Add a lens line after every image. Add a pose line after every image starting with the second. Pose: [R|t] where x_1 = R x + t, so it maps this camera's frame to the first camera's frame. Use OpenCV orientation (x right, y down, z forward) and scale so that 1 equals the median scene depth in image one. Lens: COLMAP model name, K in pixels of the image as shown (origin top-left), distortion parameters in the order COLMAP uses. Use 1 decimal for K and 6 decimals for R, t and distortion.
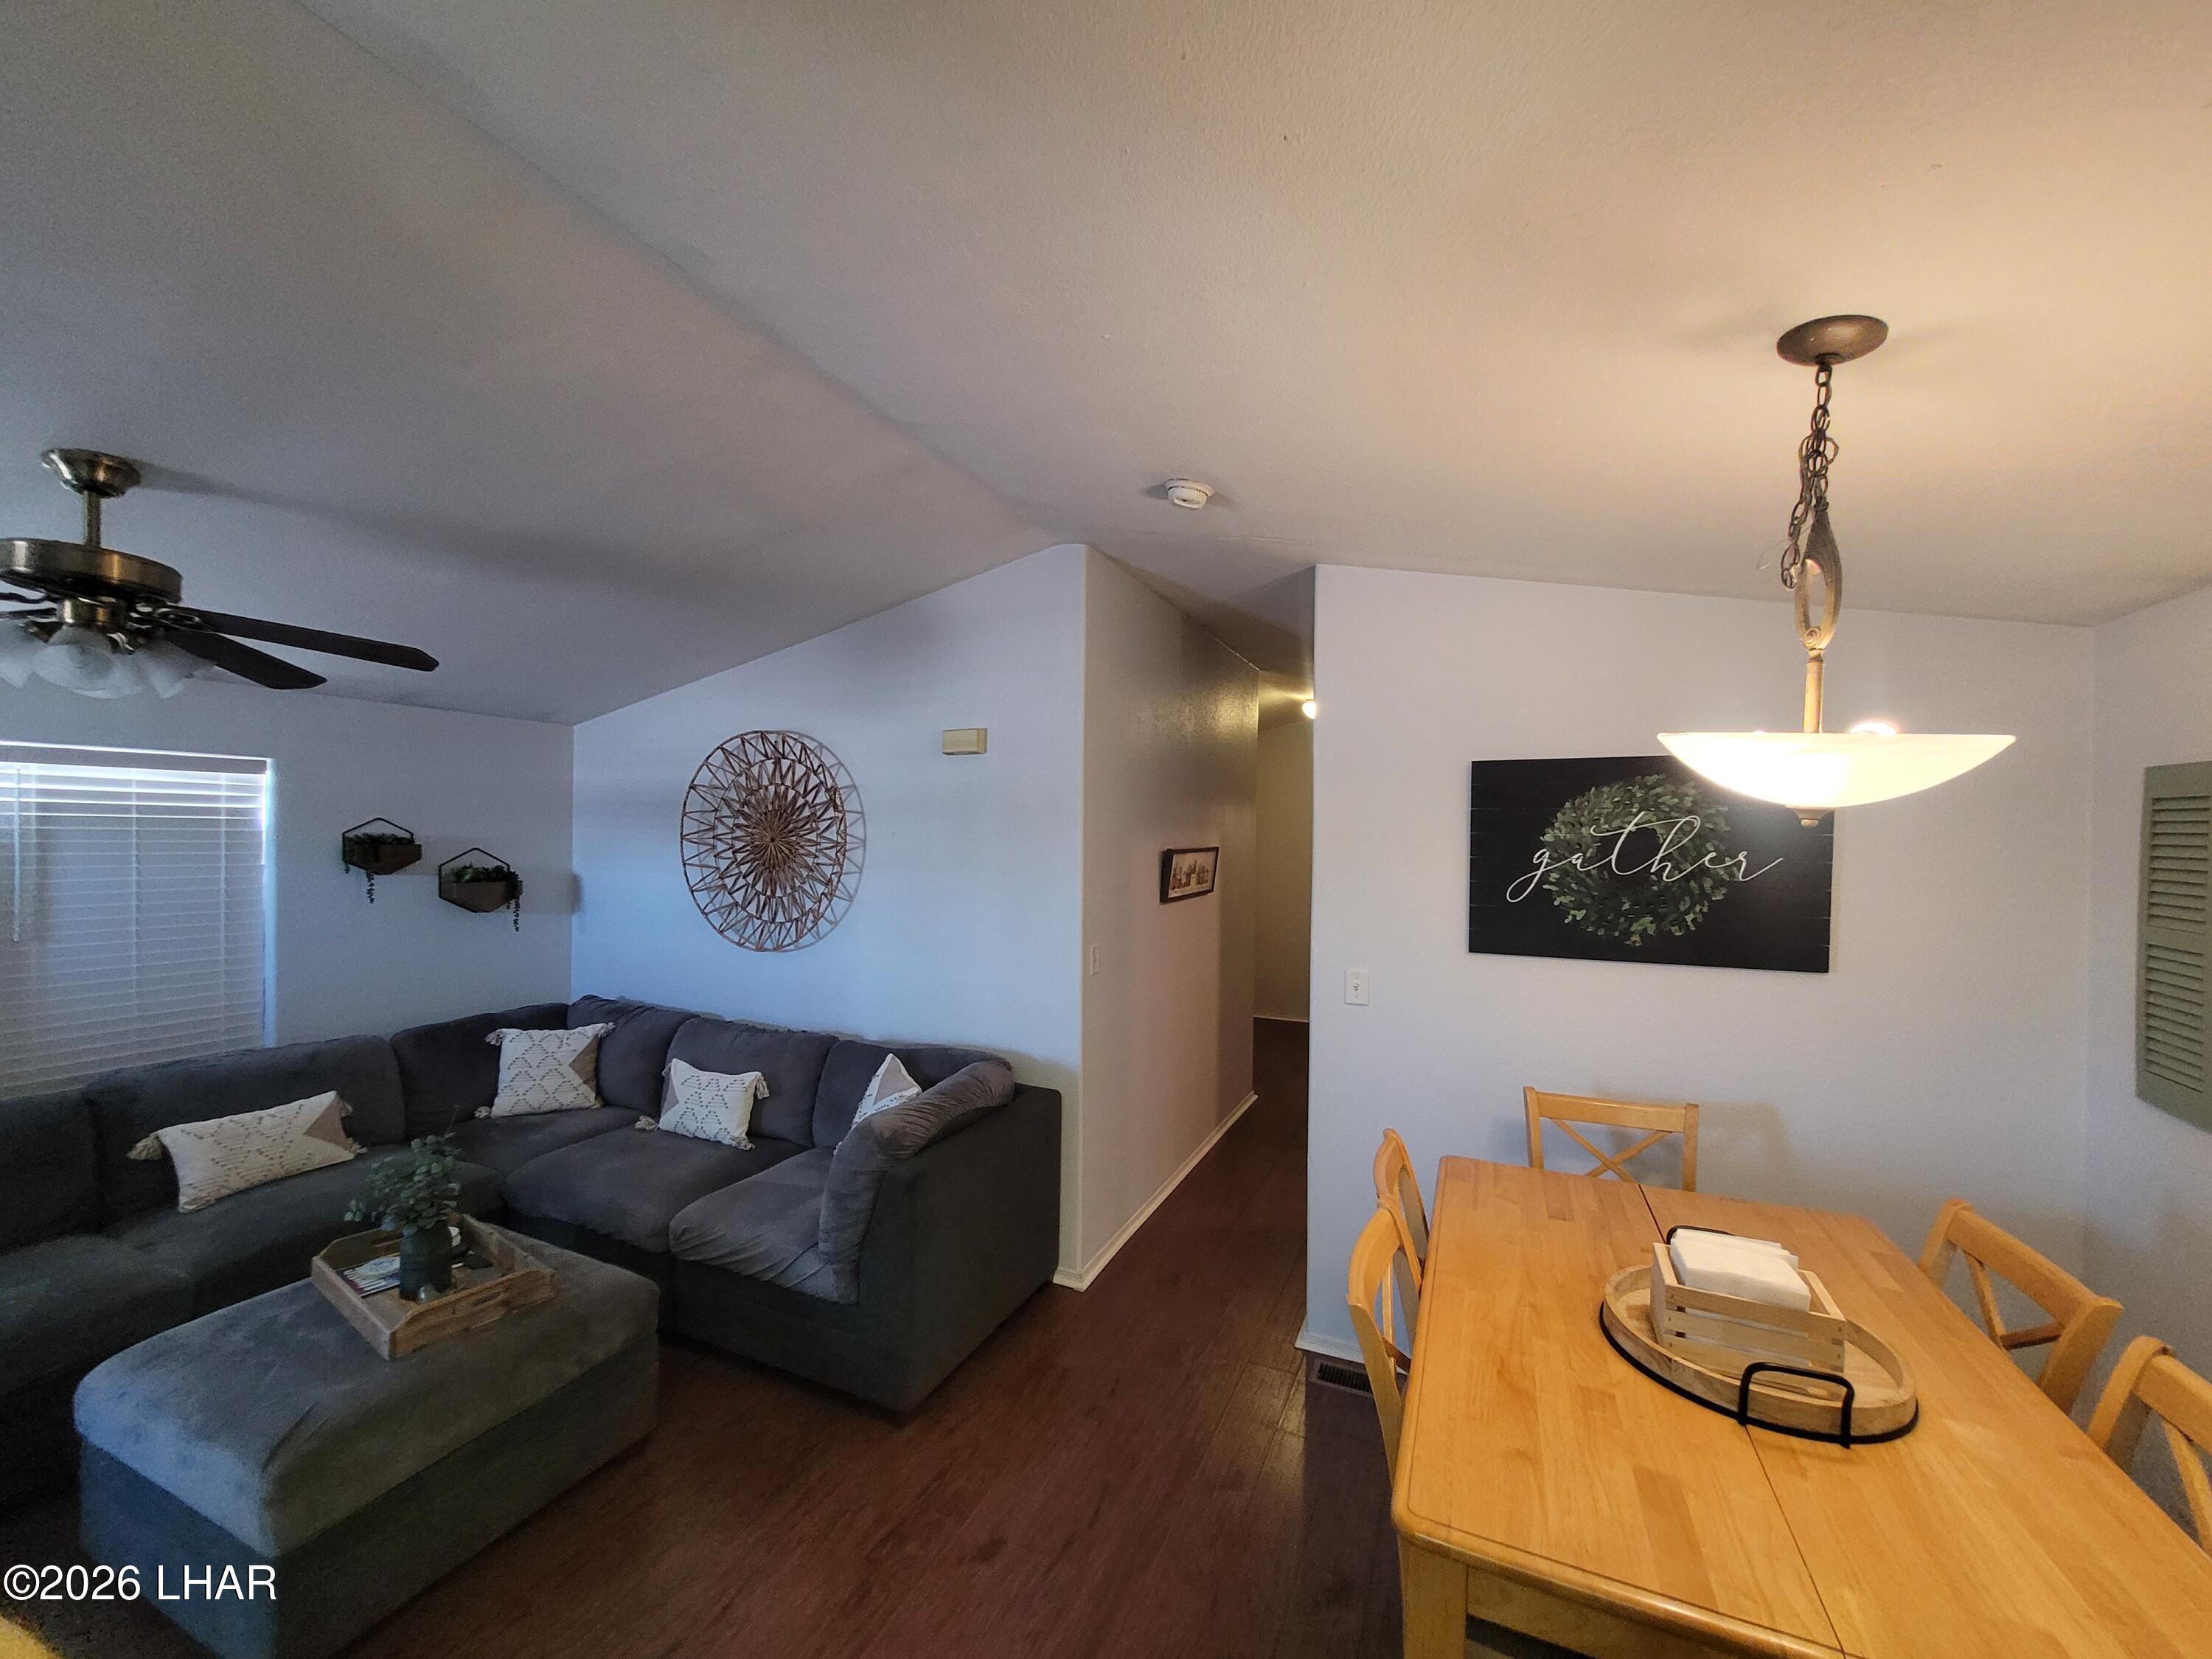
lens RADIAL K [[862.2, 0, 1107.5], [0, 862.2, 840.5], [0, 0, 1]] dist [-0.002377, 0.000544]
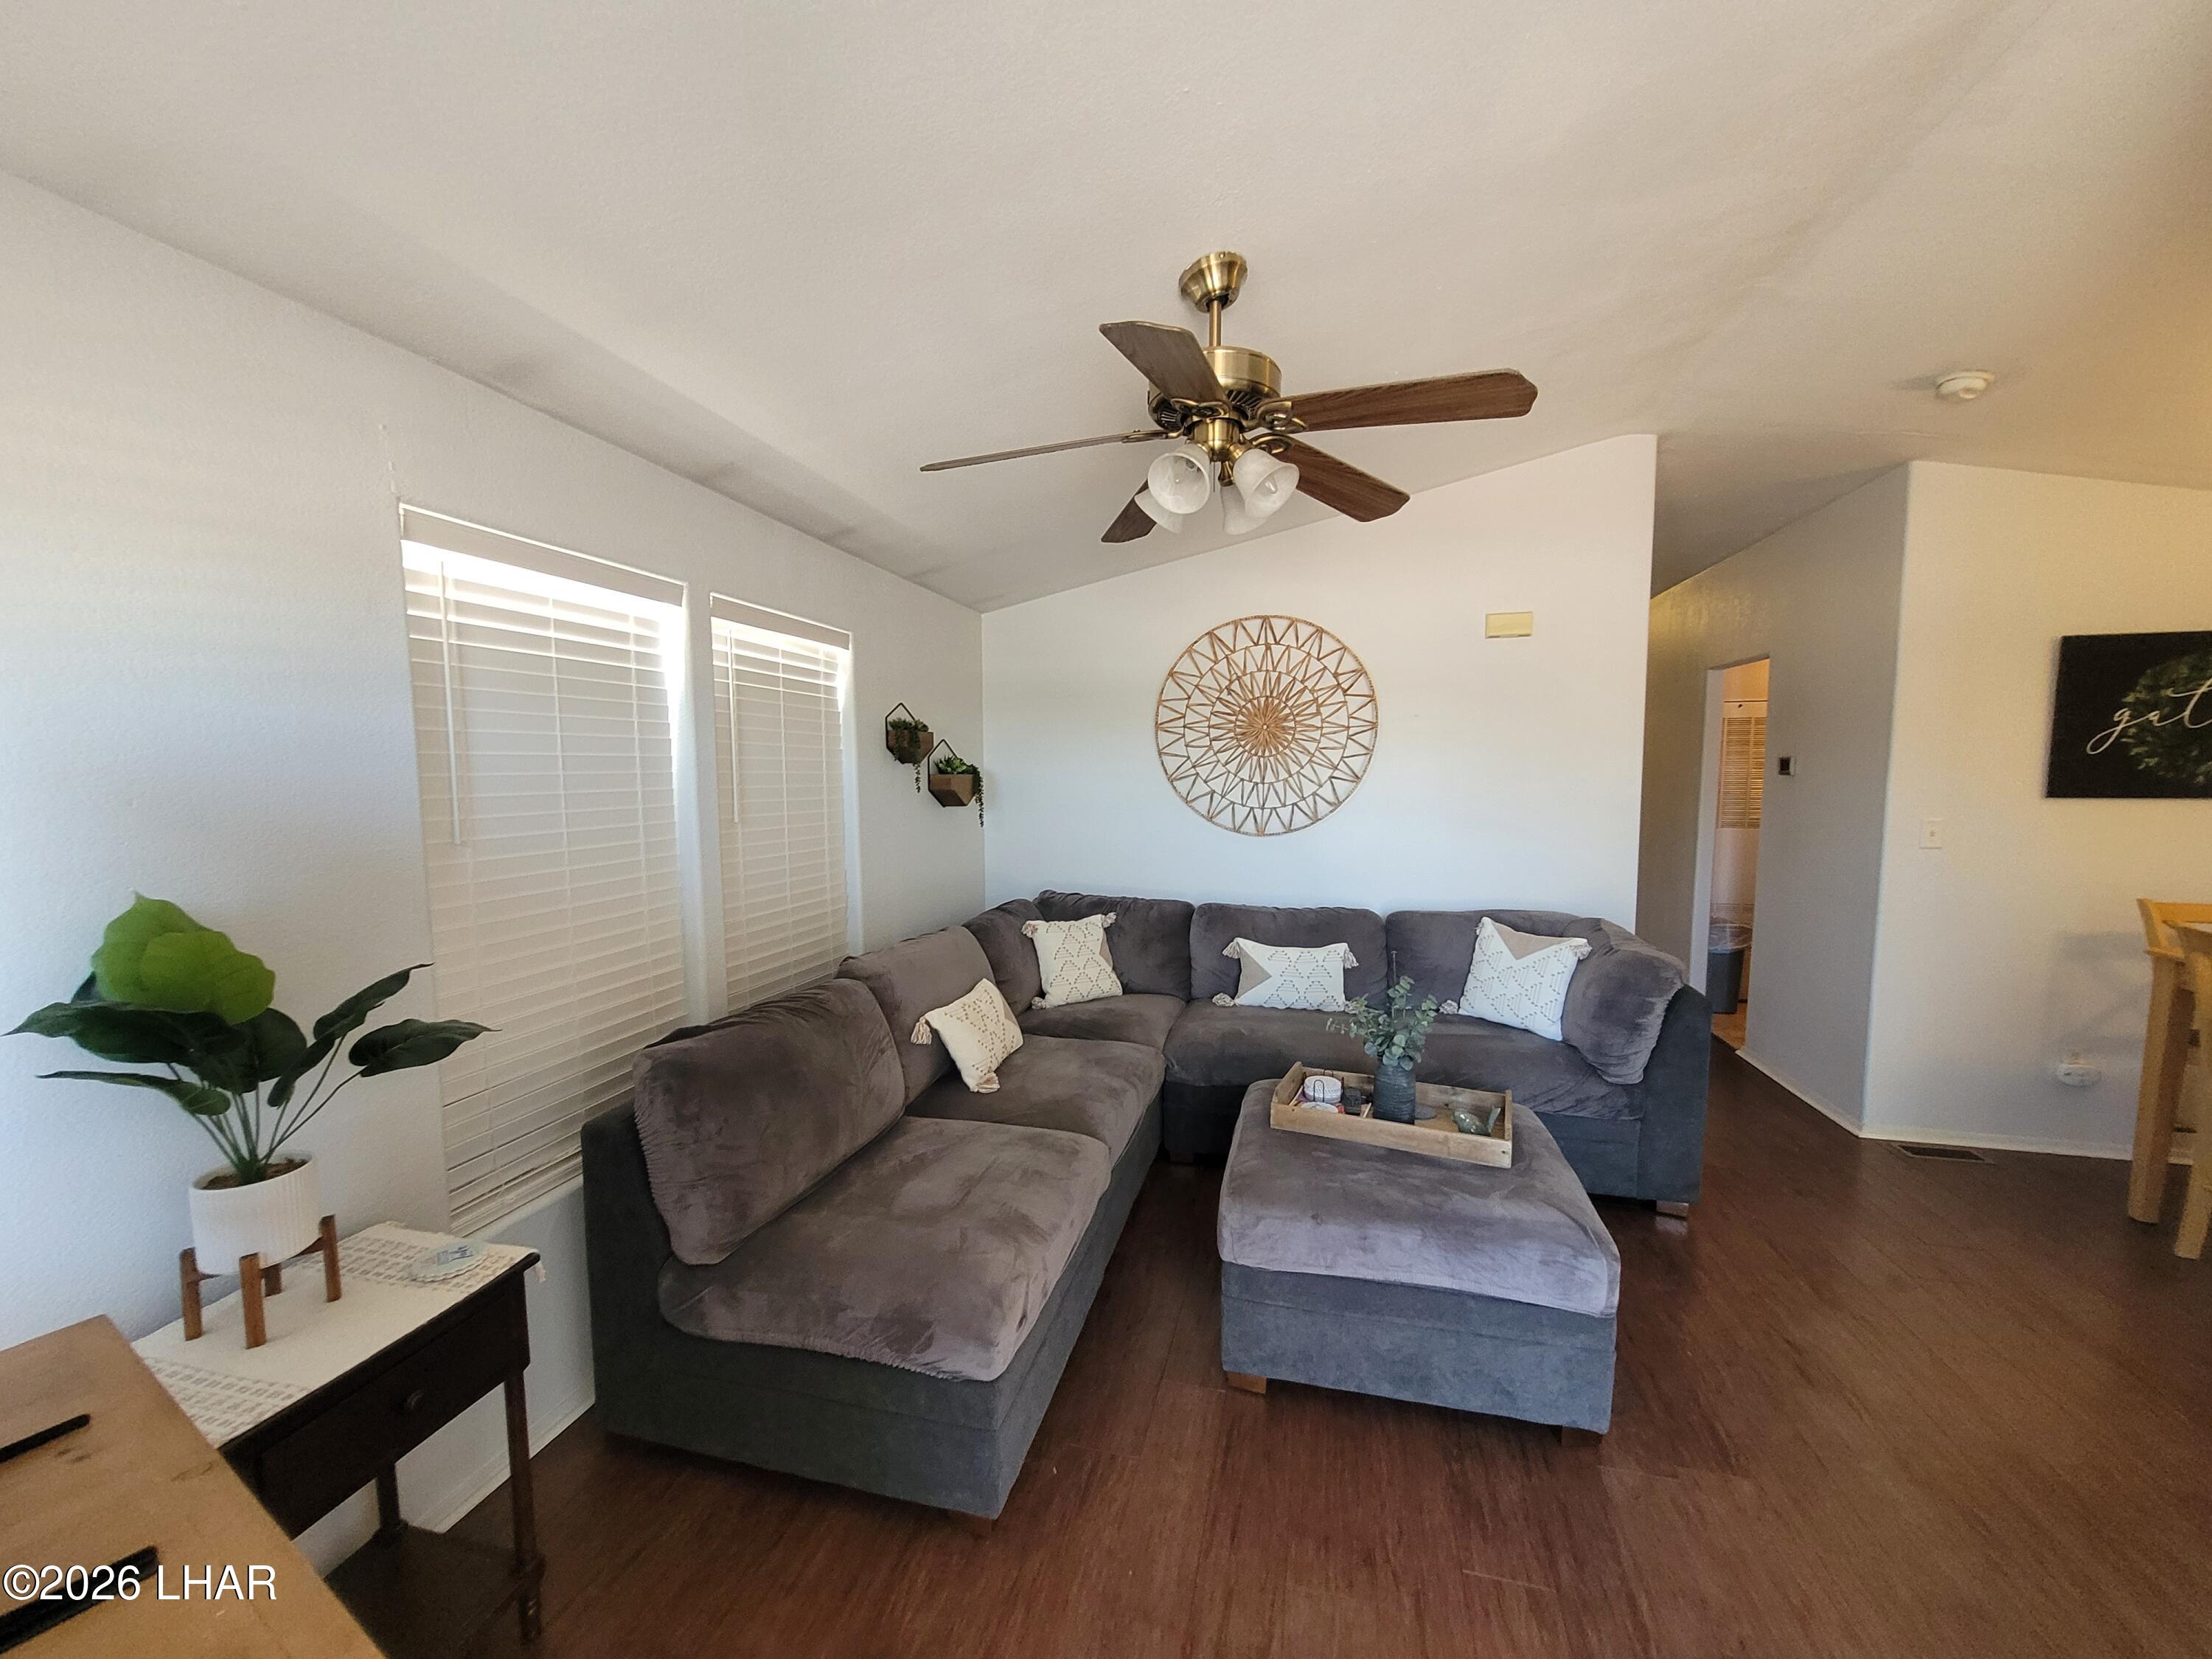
lens RADIAL K [[862.2, 0, 1107.5], [0, 862.2, 840.5], [0, 0, 1]] dist [-0.002377, 0.000544]
pose [[0.984691, -0.030176, 0.171678, -0.796698], [0.017118, 0.996881, 0.077040, 0.055011], [-0.173467, -0.072921, 0.982136, 0.033681]]
